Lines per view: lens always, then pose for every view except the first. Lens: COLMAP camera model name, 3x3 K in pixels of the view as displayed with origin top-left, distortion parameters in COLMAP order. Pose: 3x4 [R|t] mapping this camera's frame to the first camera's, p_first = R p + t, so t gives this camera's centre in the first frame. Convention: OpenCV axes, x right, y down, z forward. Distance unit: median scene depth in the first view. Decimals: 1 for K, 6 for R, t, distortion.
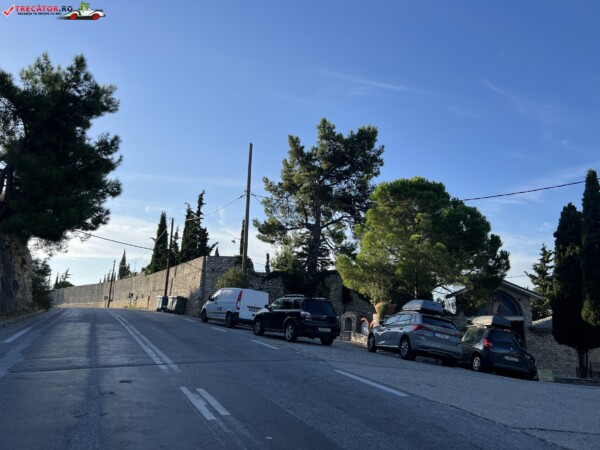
lens RADIAL K [[460.1, 0, 299.3], [0, 460.1, 226.4], [0, 0, 1]] dist [0.025933, -0.000450]
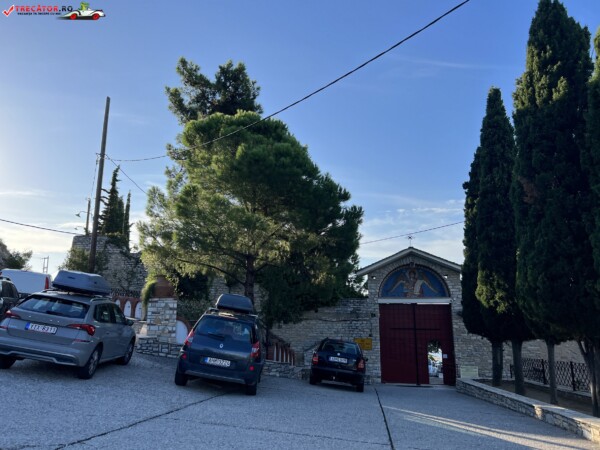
lens RADIAL K [[460.1, 0, 299.0], [0, 460.1, 221.7], [0, 0, 1]] dist [0.025933, -0.000450]
pose [[0.992201, -0.040517, -0.117882, 0.335596], [0.041774, 0.999093, 0.008204, 0.052665], [0.117443, -0.013065, 0.992994, 0.215911]]
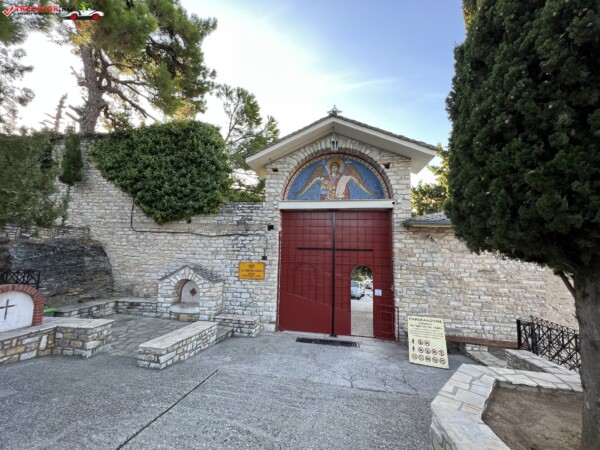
lens RADIAL K [[241.4, 0, 303.6], [0, 241.4, 228.6], [0, 0, 1]] dist [0.001267, 0.000109]
pose [[0.995455, -0.006427, -0.095017, 0.424425], [0.017553, 0.993009, 0.116723, 0.197229], [0.093602, -0.117860, 0.988609, 0.760319]]
